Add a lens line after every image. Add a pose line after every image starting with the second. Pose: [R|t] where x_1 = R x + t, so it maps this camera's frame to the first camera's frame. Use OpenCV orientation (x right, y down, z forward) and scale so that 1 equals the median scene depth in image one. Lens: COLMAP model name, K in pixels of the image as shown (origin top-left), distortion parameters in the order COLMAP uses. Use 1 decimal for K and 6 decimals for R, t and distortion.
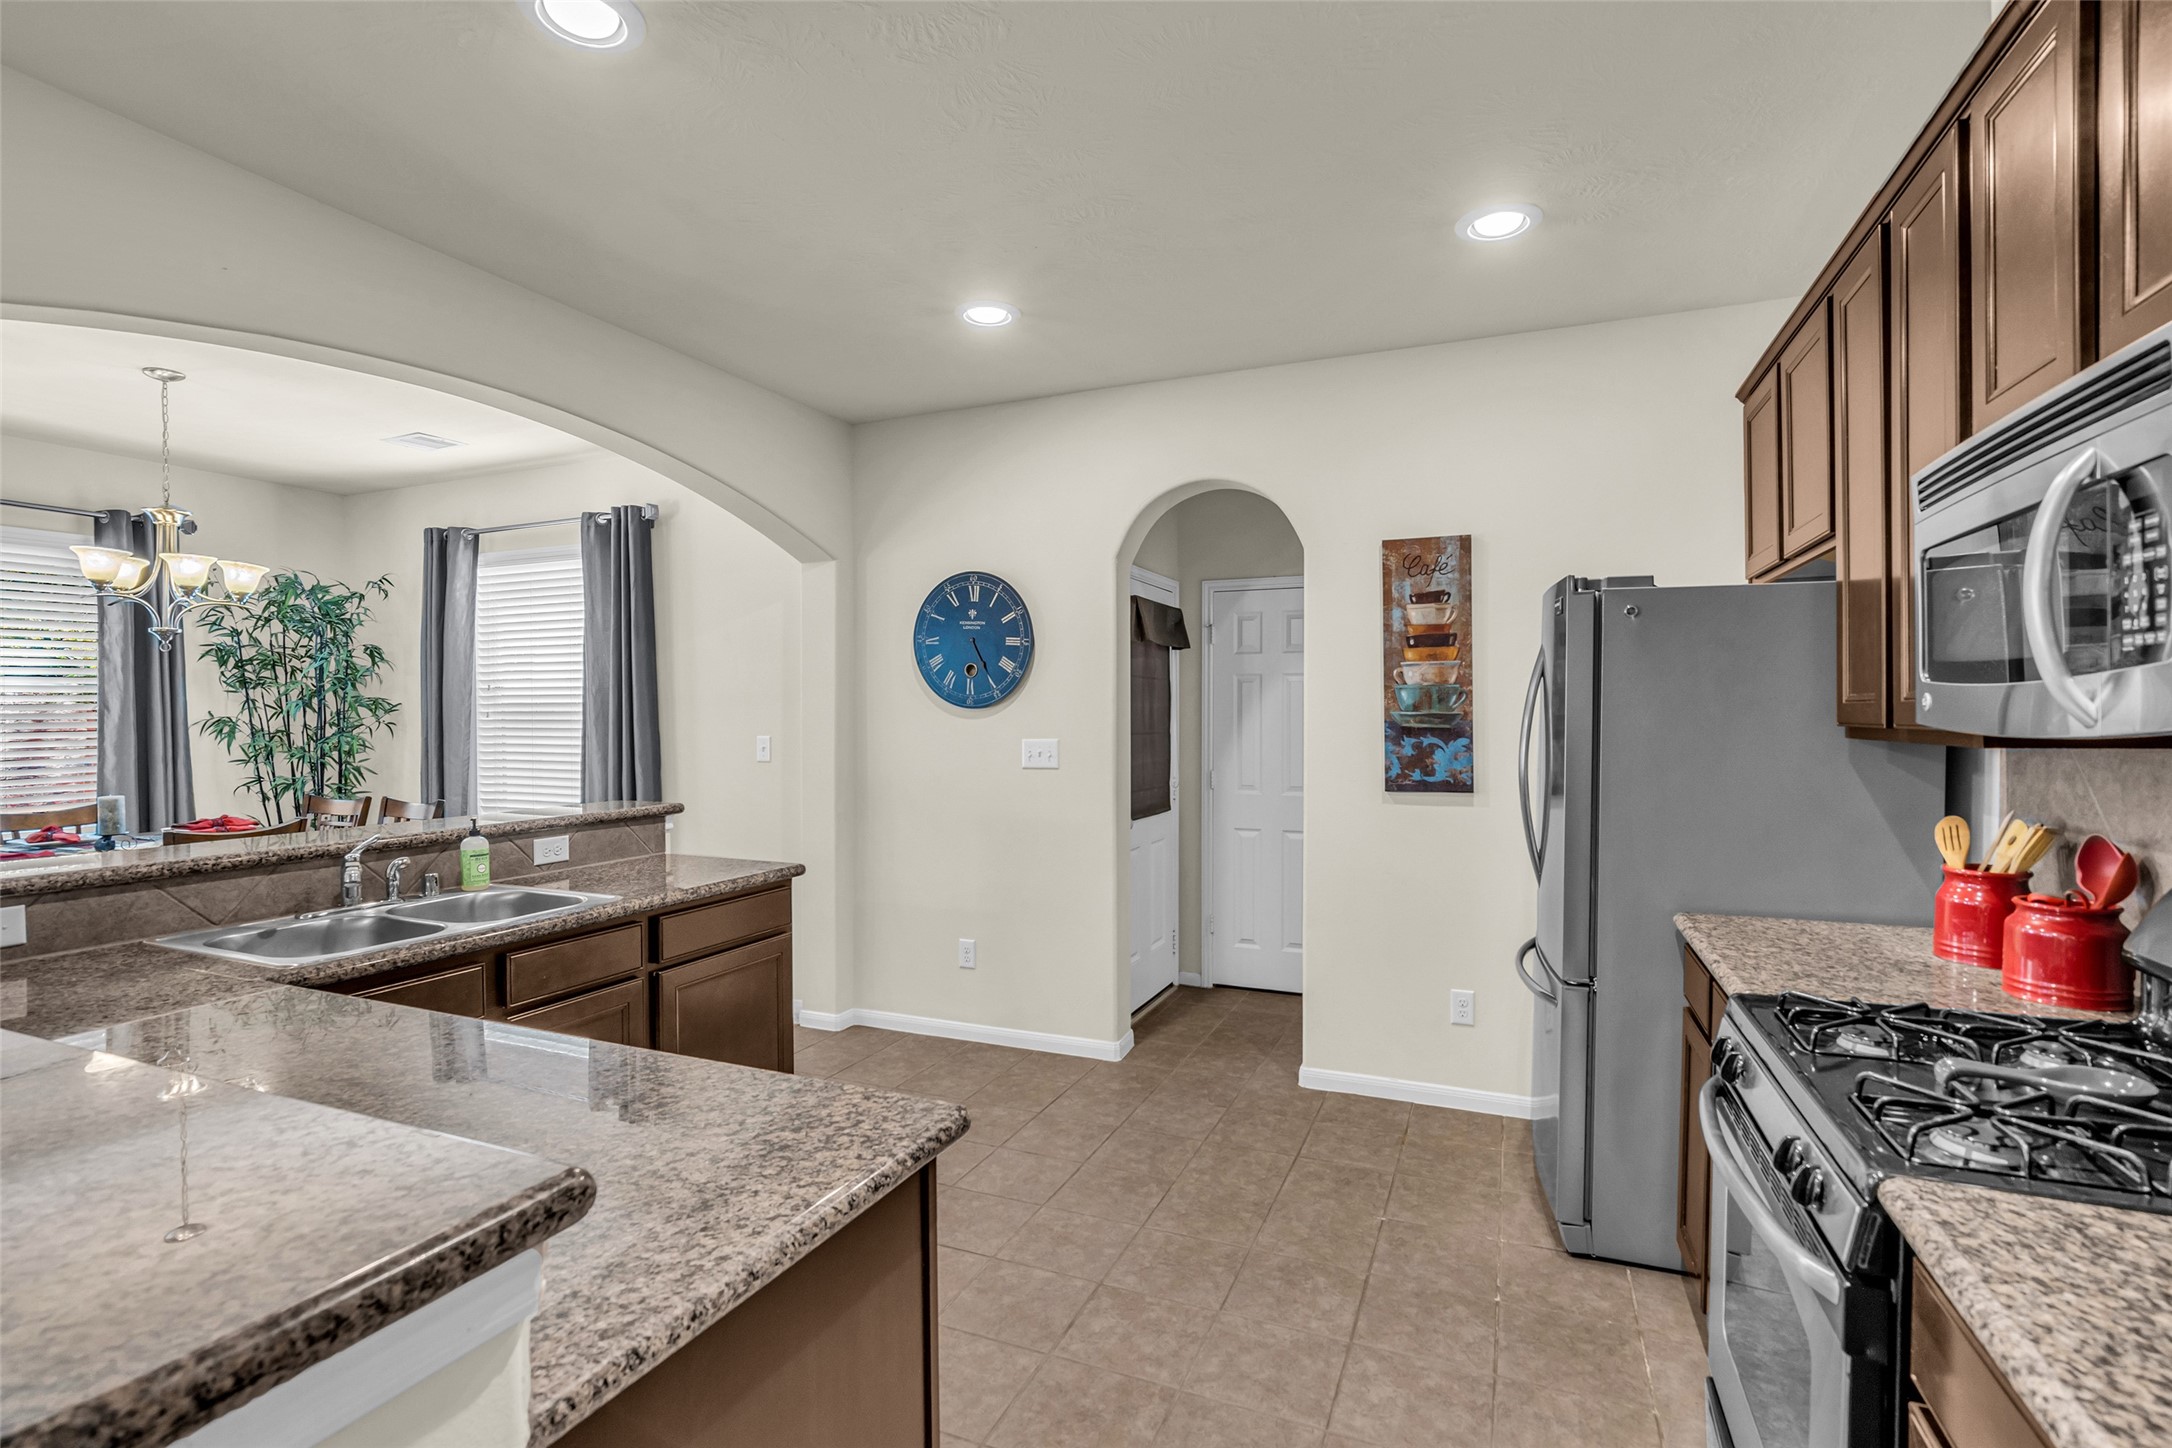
lens RADIAL K [[1003.4, 0, 1088.2], [0, 1003.4, 737.4], [0, 0, 1]] dist [-0.017163, 0.004054]
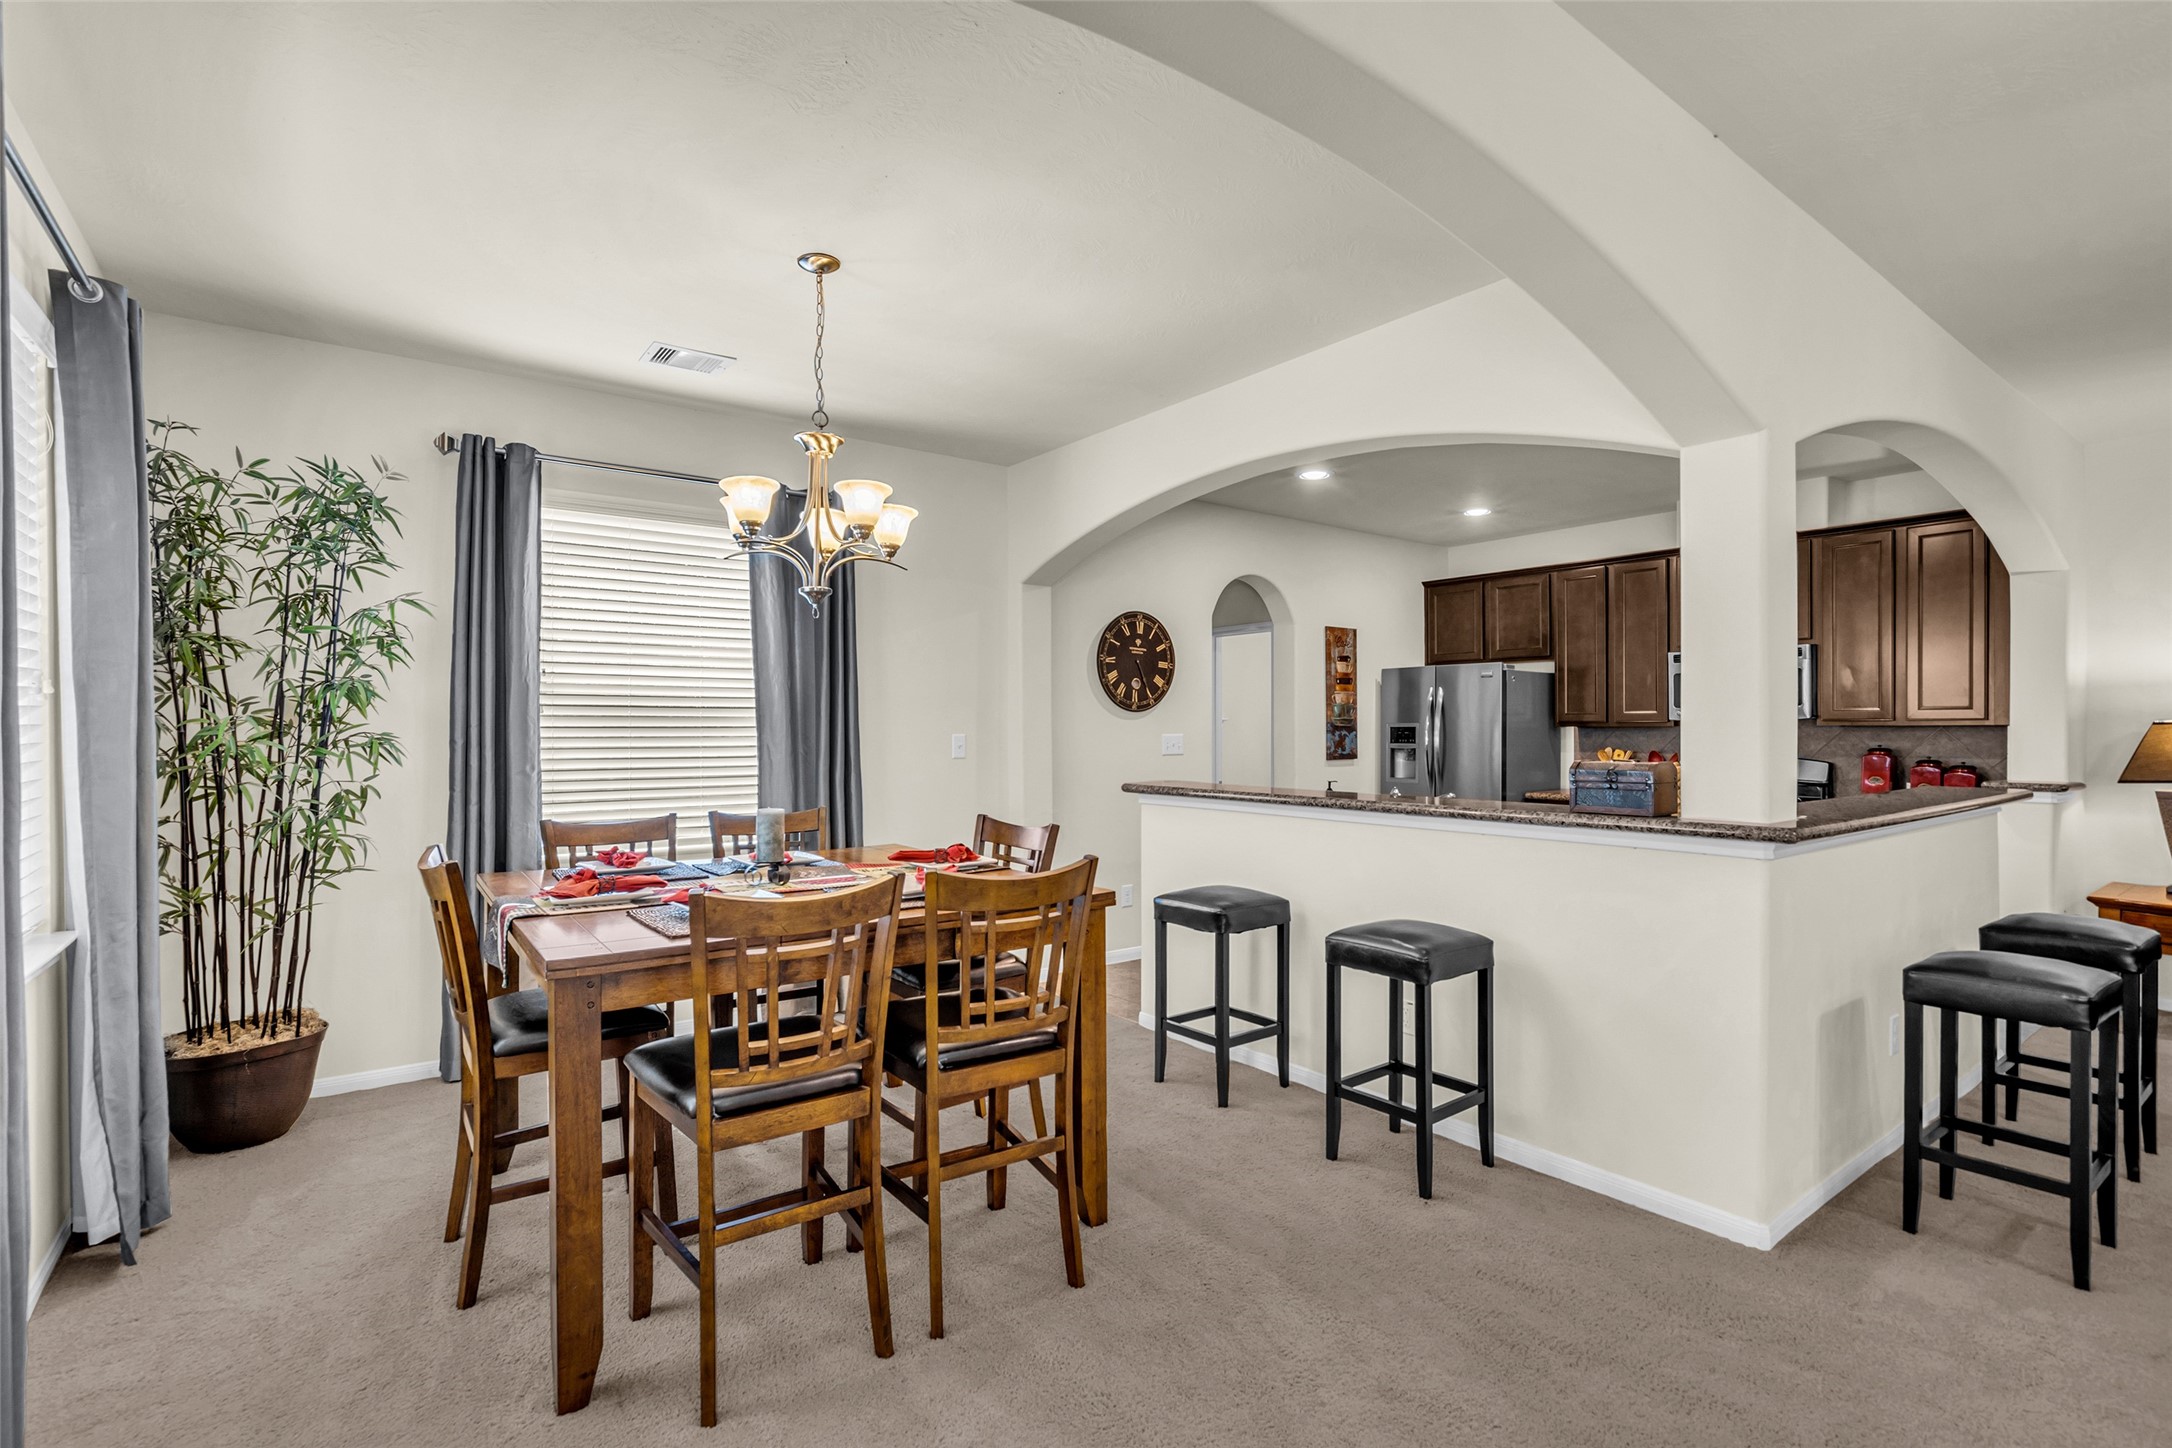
lens RADIAL K [[1003.4, 0, 1078.6], [0, 1003.4, 741.1], [0, 0, 1]] dist [-0.017163, 0.004054]
pose [[0.505248, -0.006589, 0.862949, -1.565624], [0.019712, 0.999798, -0.003908, 0.016606], [-0.862749, 0.018985, 0.505276, 0.455023]]
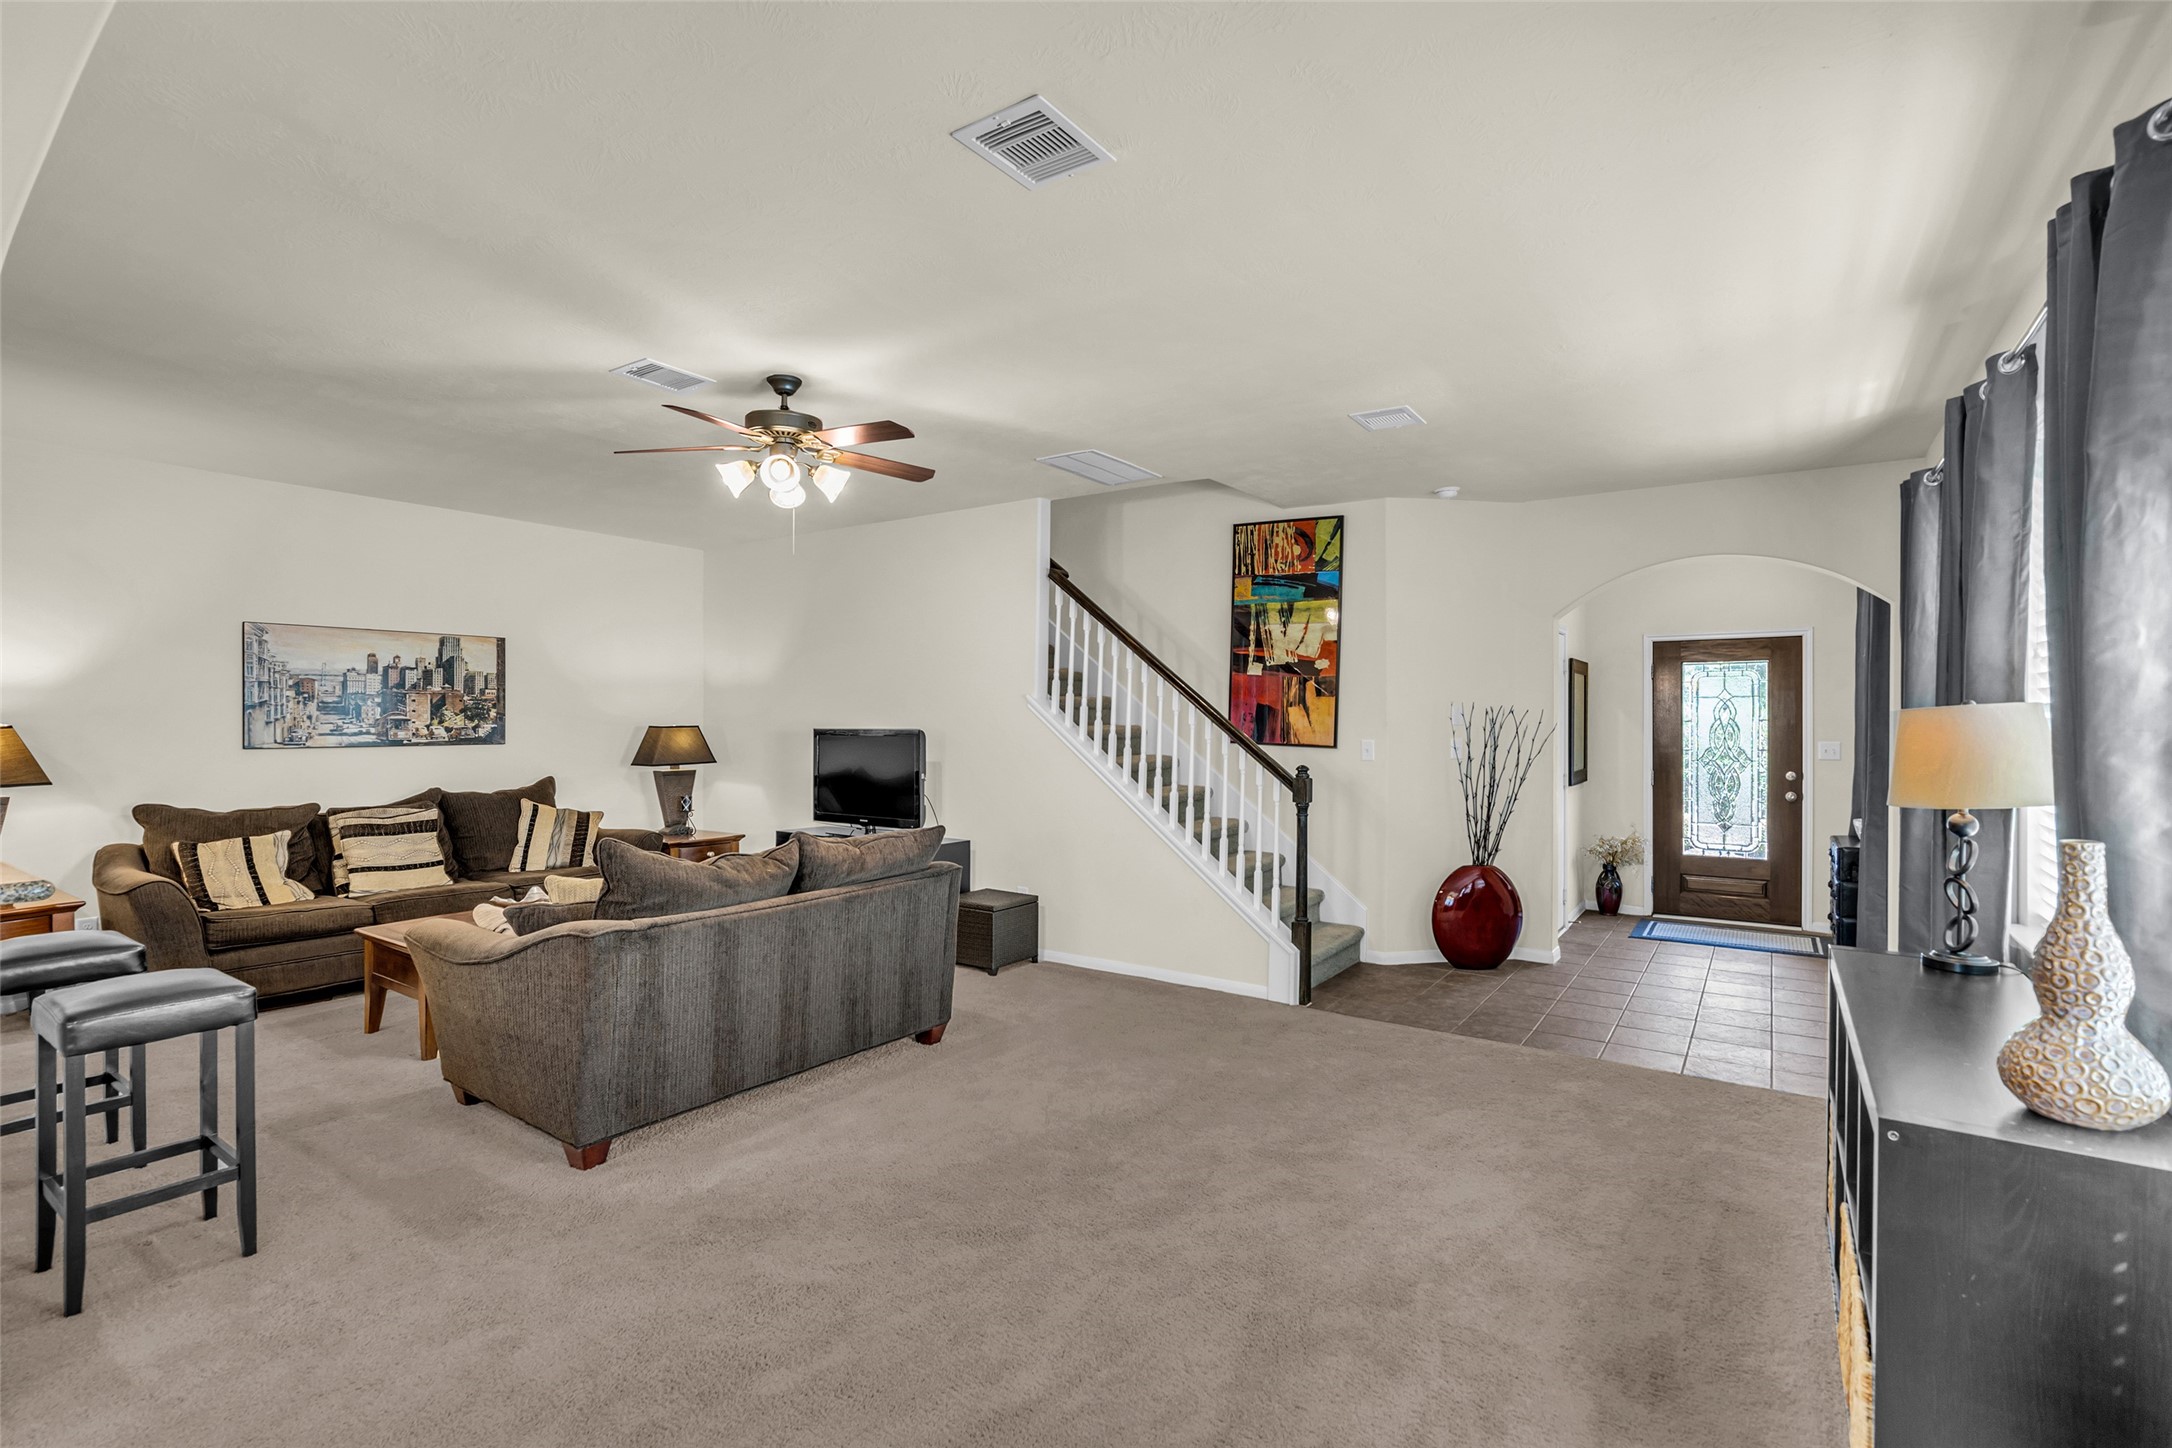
lens RADIAL K [[1003.4, 0, 1085.4], [0, 1003.4, 721.4], [0, 0, 1]] dist [-0.017163, 0.004054]
pose [[-0.979393, 0.003118, 0.201942, -1.414341], [0.007945, 0.999702, 0.023096, -0.008922], [-0.201809, 0.024224, -0.979125, 0.784510]]
